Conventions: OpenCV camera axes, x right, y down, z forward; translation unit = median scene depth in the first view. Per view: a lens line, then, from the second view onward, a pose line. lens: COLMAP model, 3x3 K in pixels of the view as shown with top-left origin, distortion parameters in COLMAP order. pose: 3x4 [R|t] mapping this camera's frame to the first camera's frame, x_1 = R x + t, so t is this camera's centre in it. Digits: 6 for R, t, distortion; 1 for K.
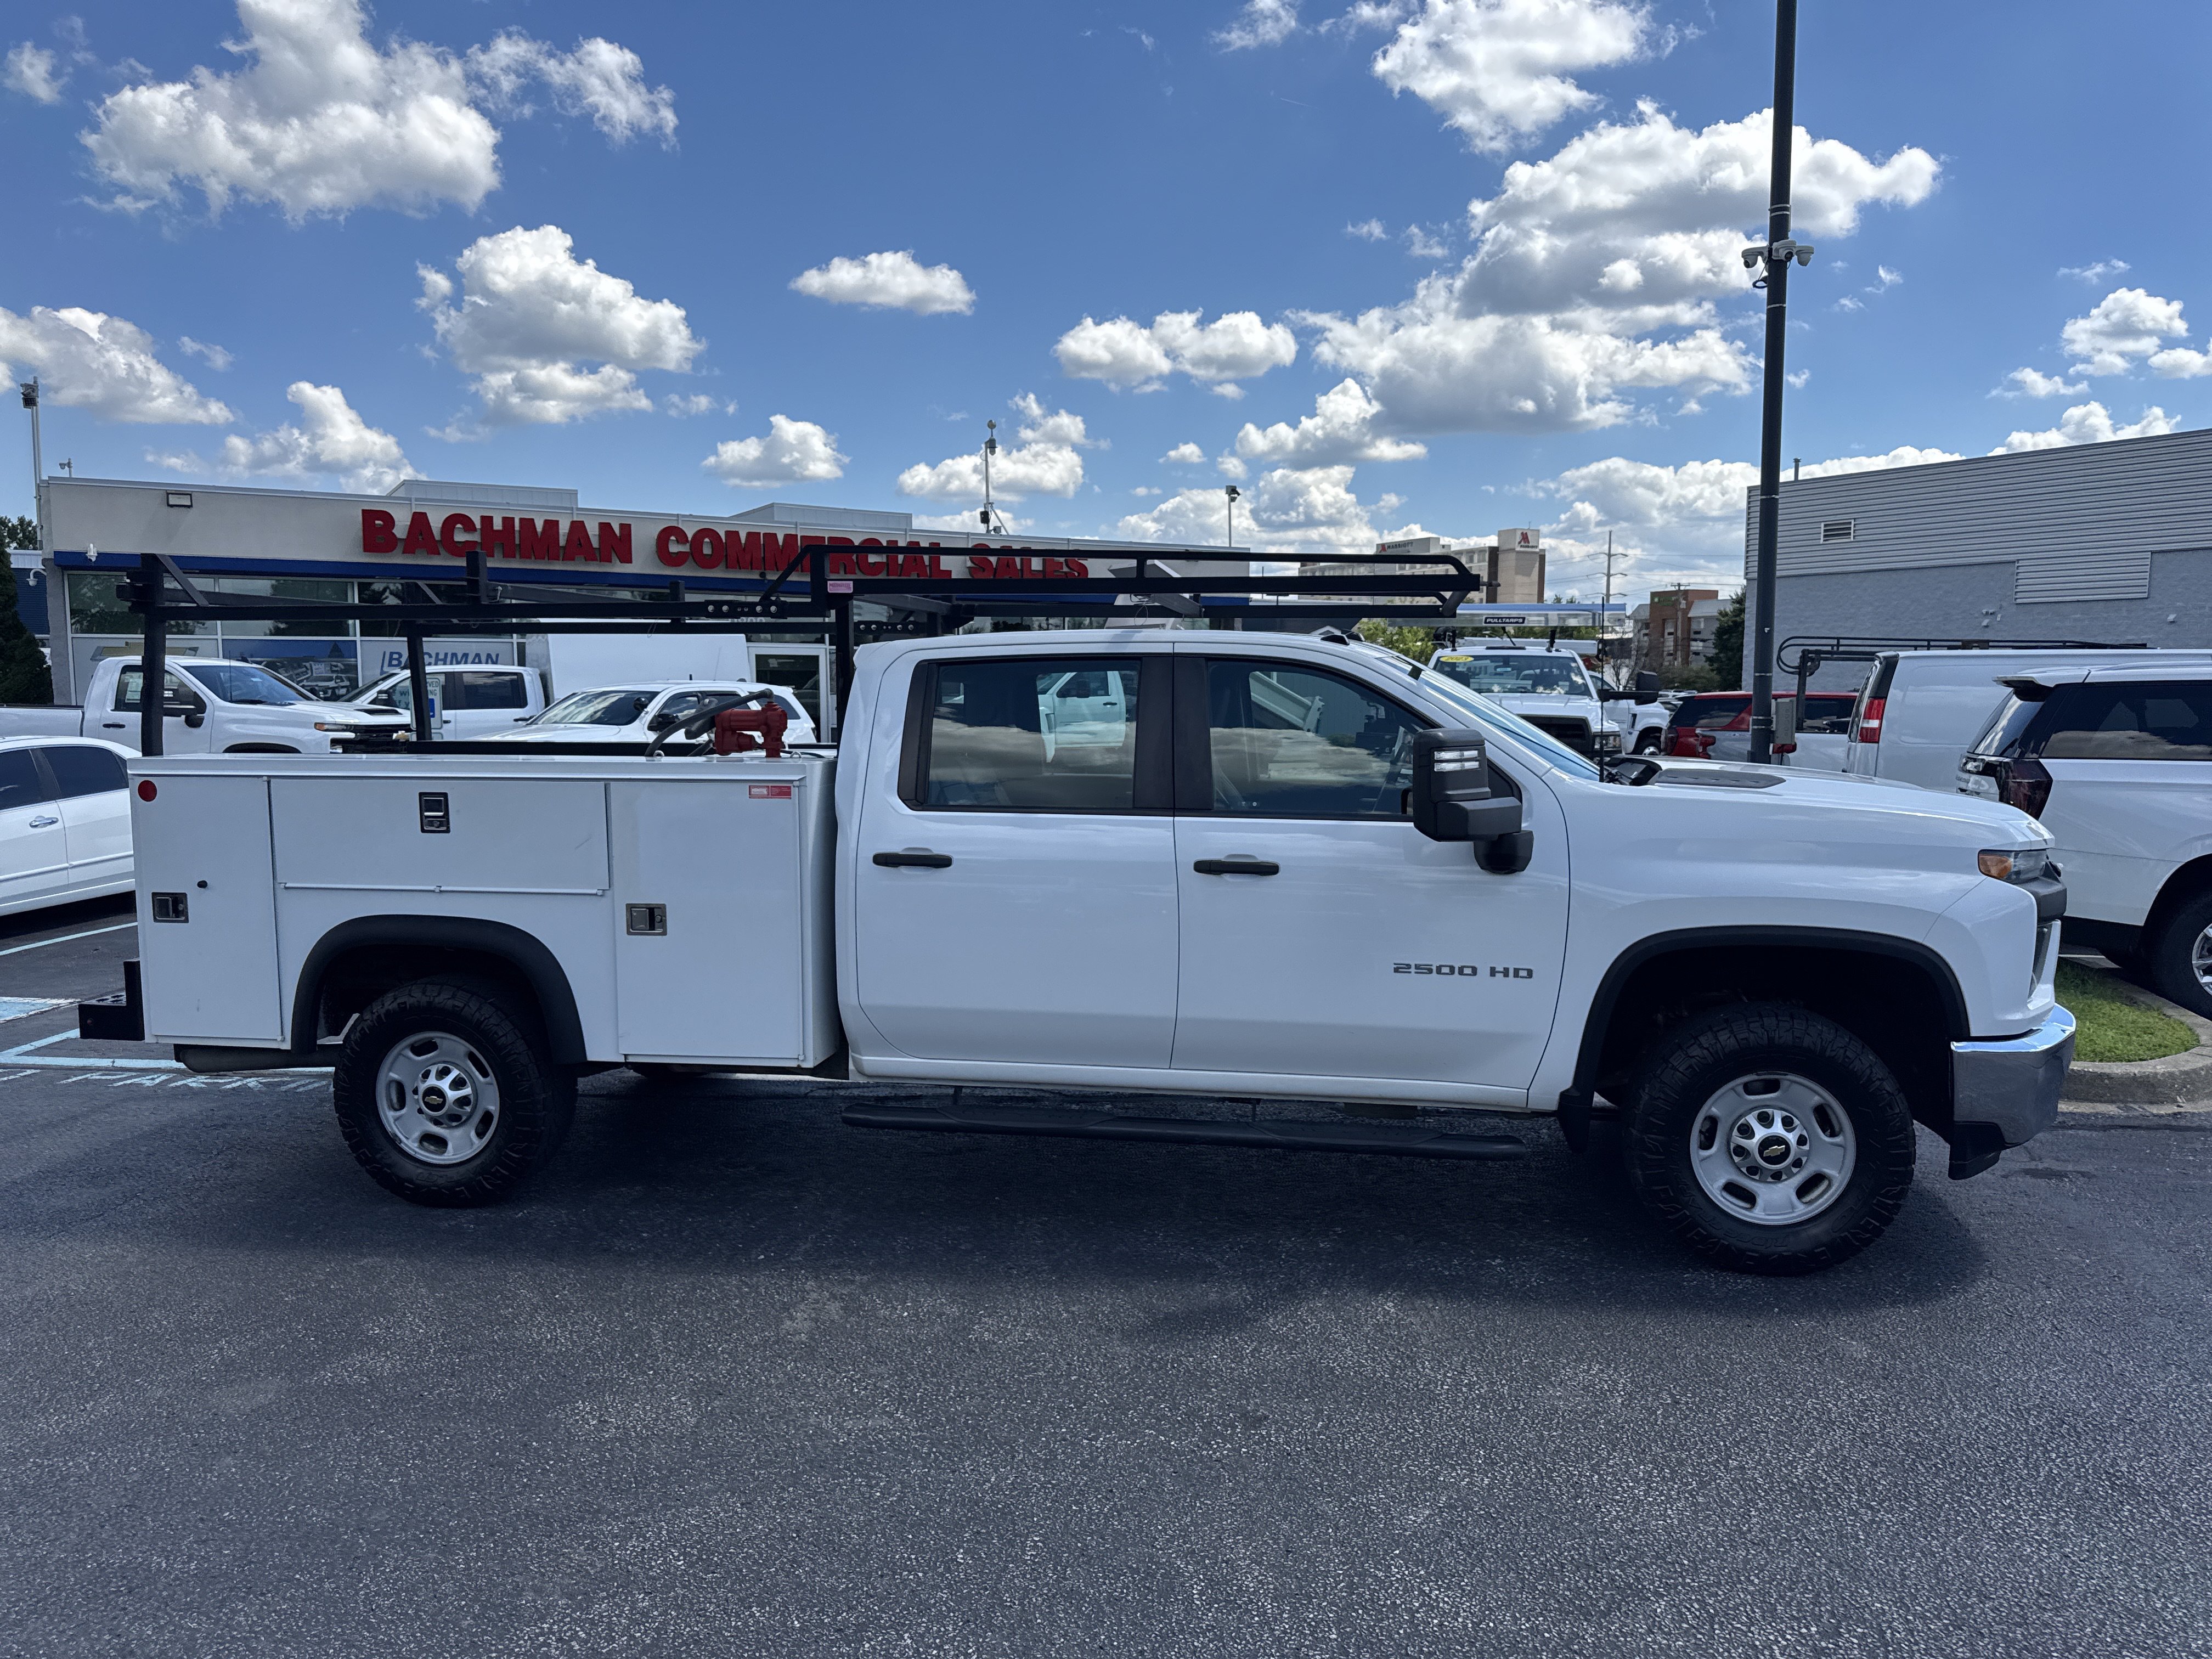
lens RADIAL K [[1569.1, 0, 1141.8], [0, 1569.1, 844.5], [0, 0, 1]] dist [0.035059, -0.042388]
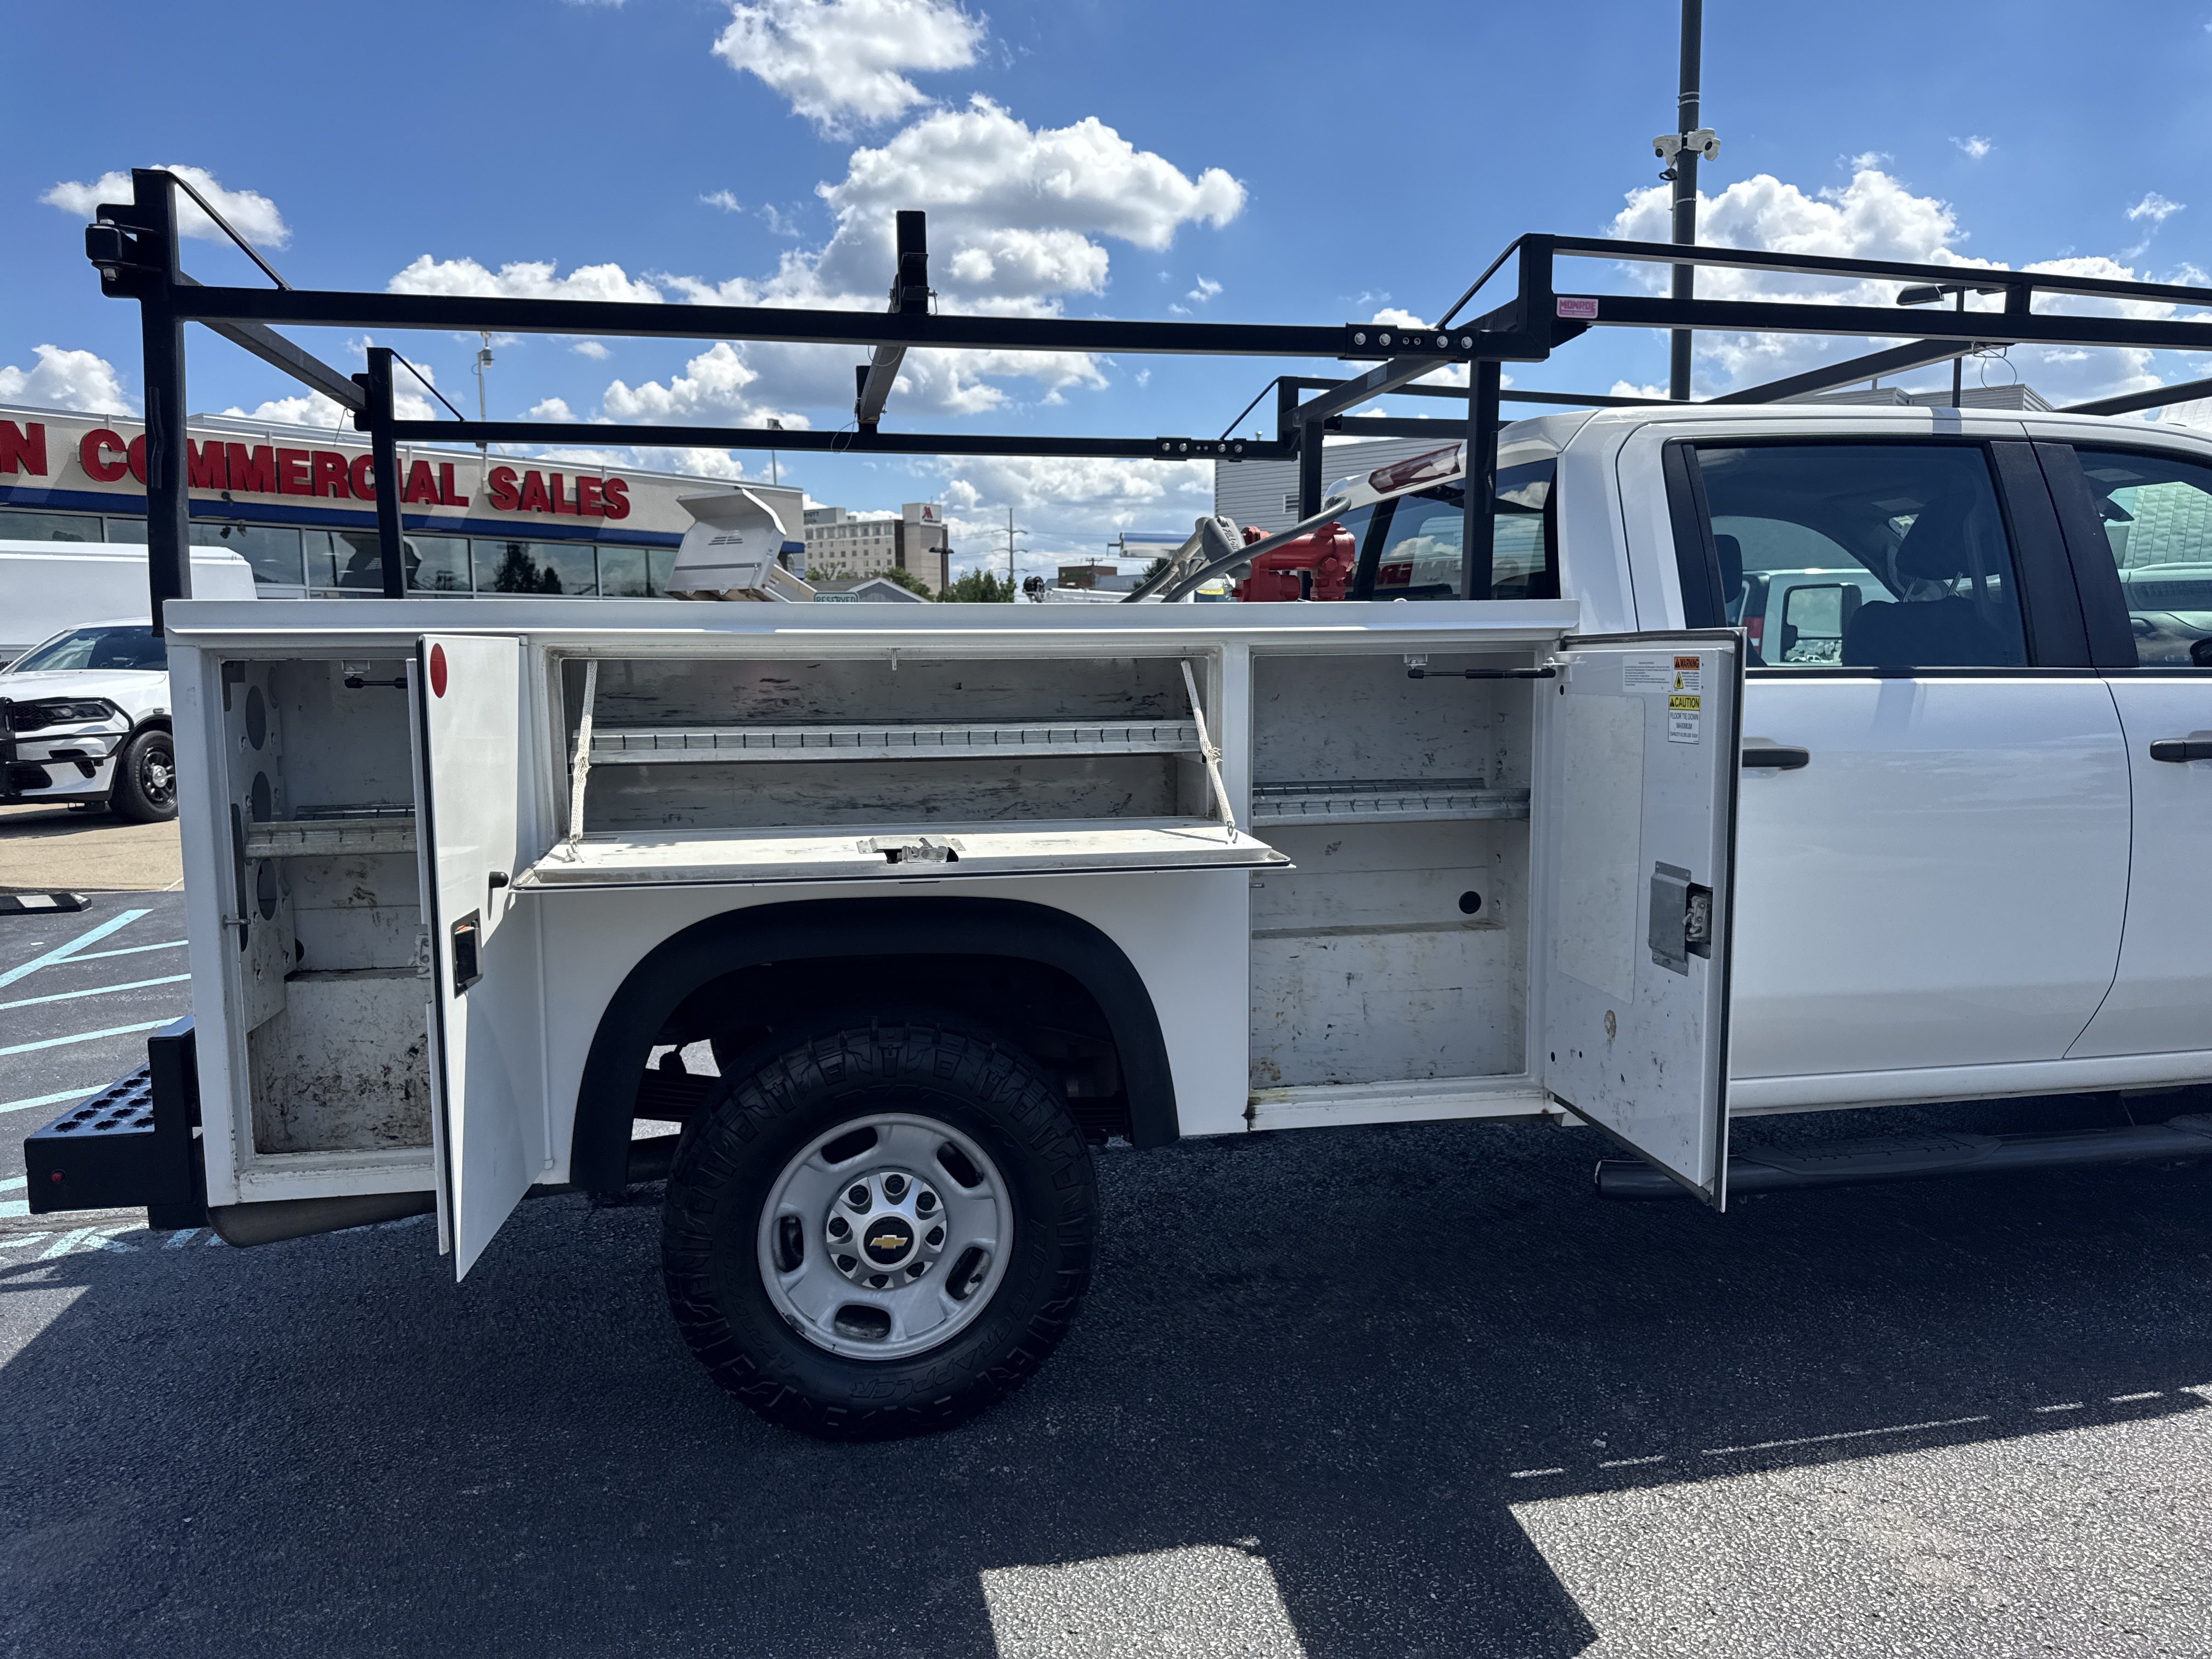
lens RADIAL K [[1569.1, 0, 1095.8], [0, 1569.1, 836.1], [0, 0, 1]] dist [0.035059, -0.042388]
pose [[0.935841, -0.043339, 0.349747, -0.563858], [0.040011, 0.999059, 0.016740, 0.018181], [-0.350144, -0.001672, 0.936695, 0.476547]]
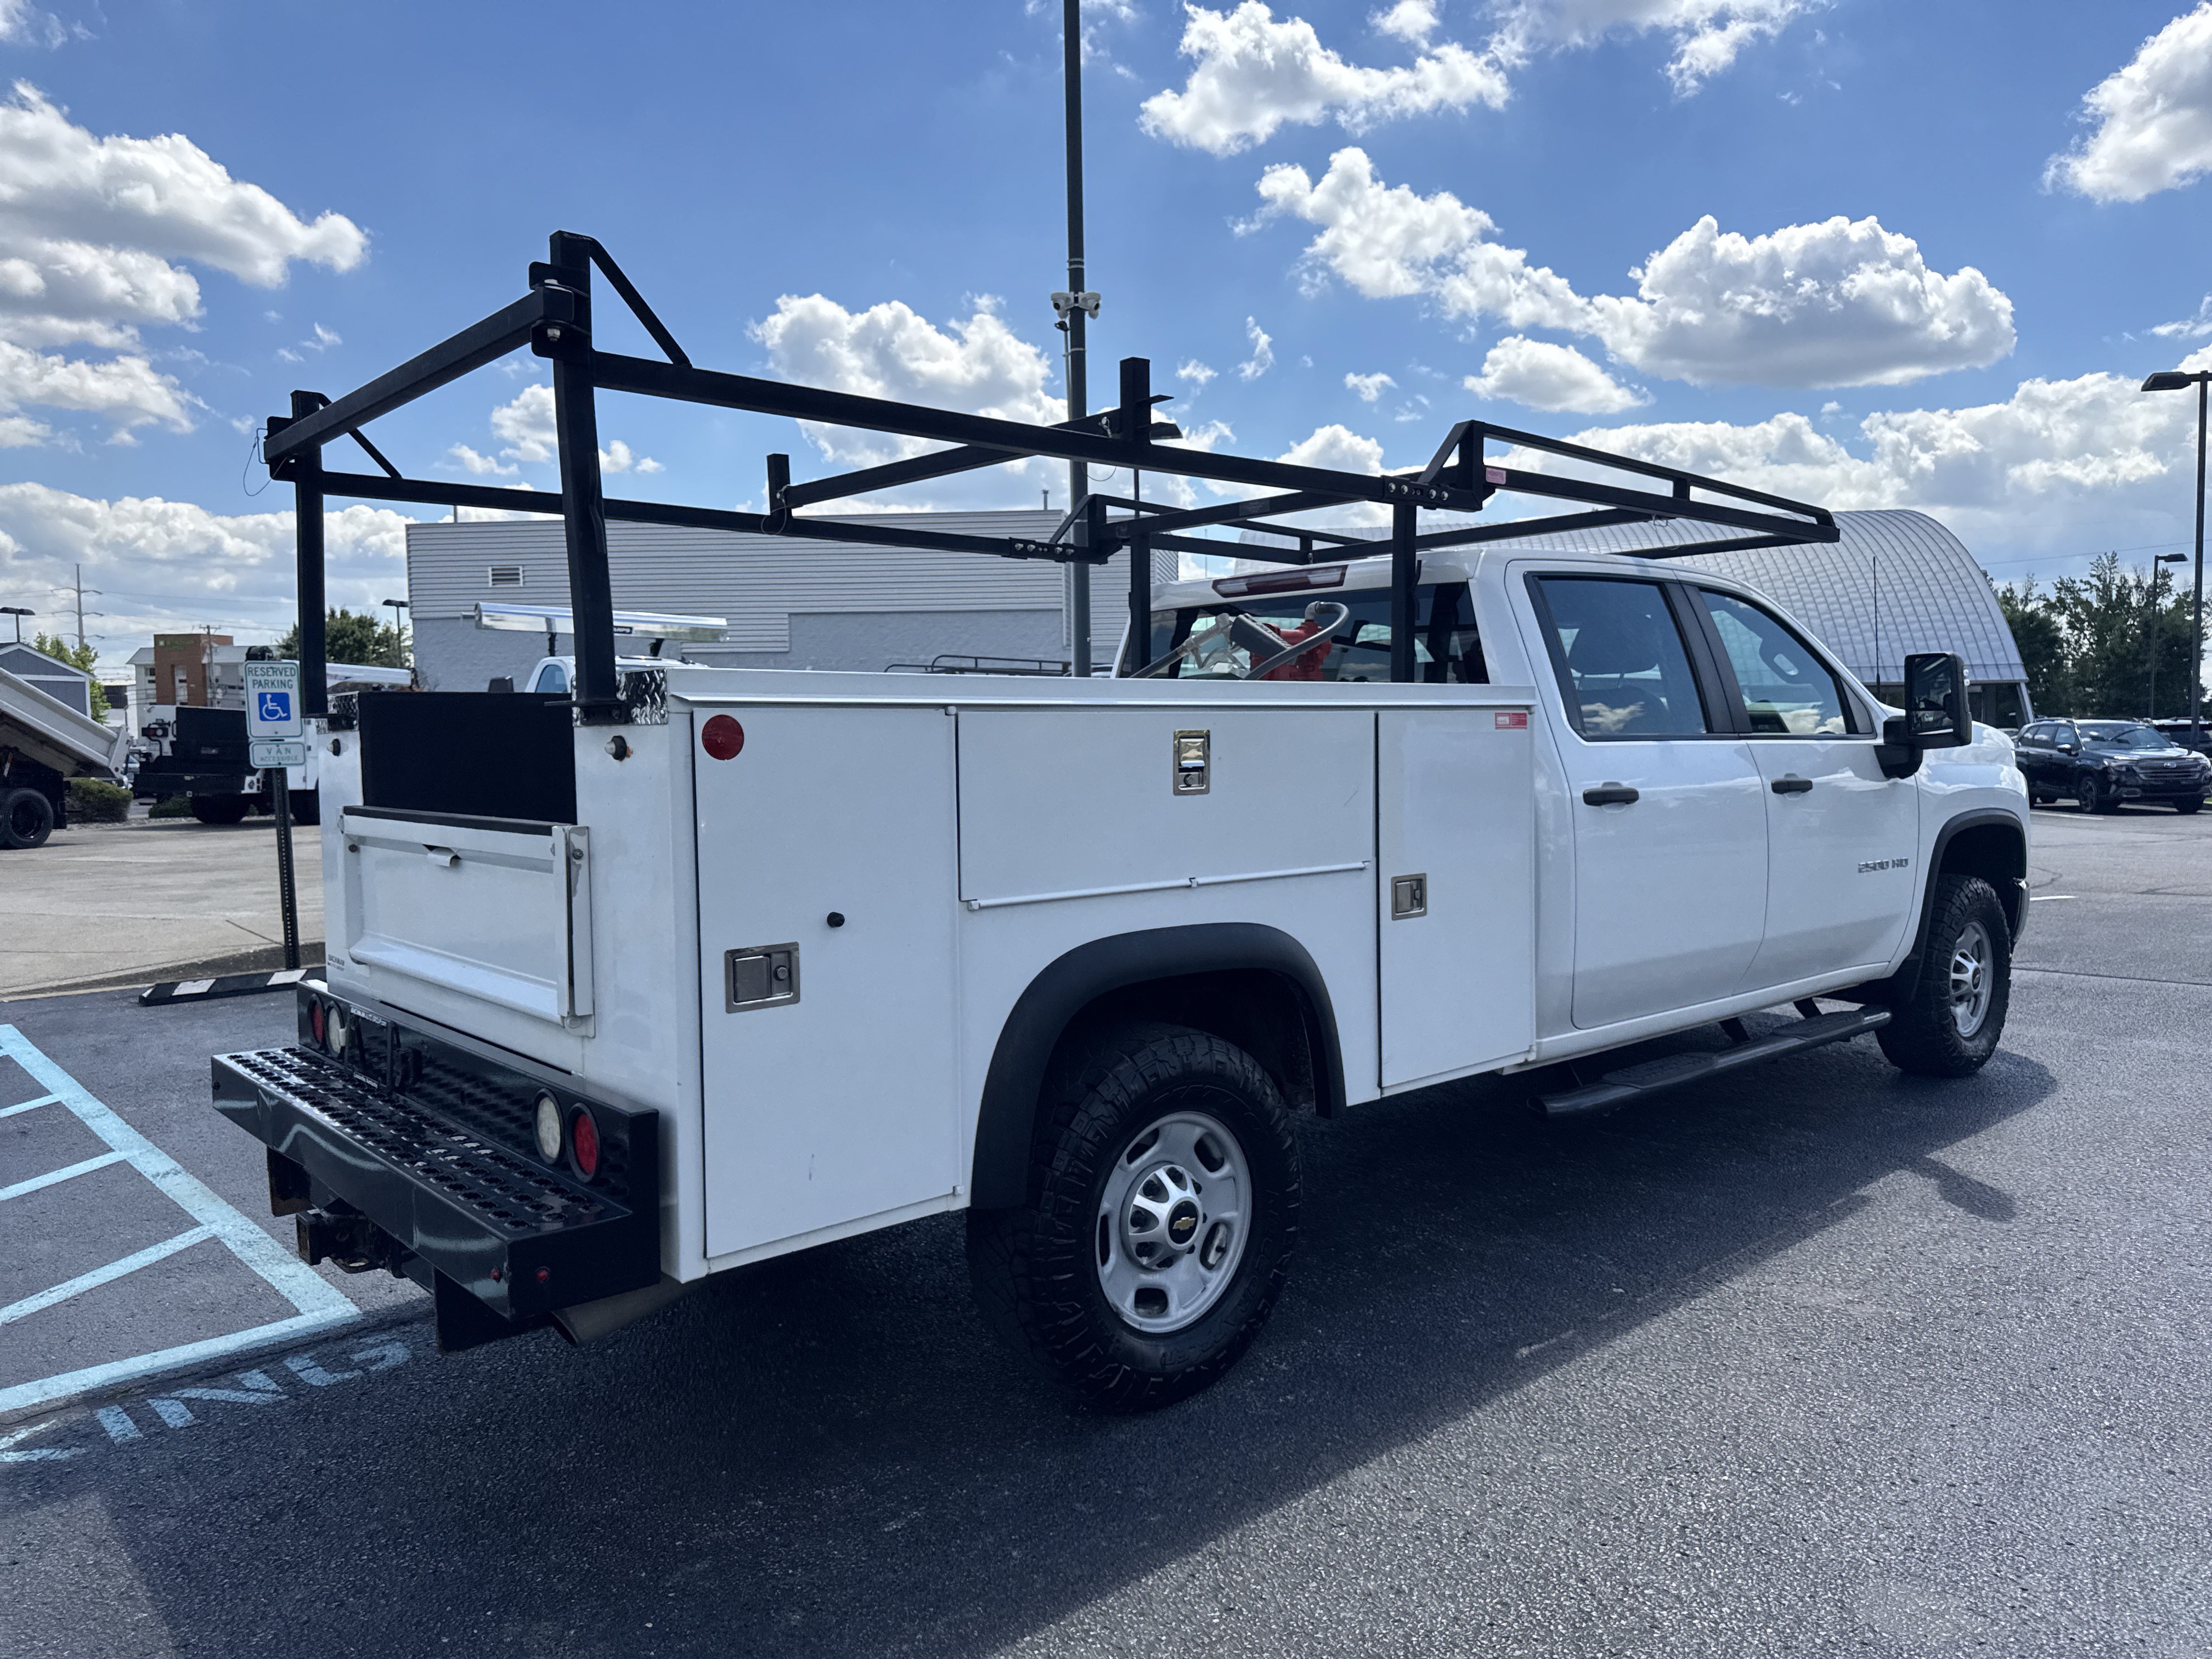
lens RADIAL K [[1569.1, 0, 1110.5], [0, 1569.1, 805.6], [0, 0, 1]] dist [0.035059, -0.042388]
pose [[0.628909, -0.041959, 0.776346, -0.943583], [0.088255, 0.995941, -0.017667, 0.005211], [-0.772454, 0.079627, 0.630060, 0.618191]]
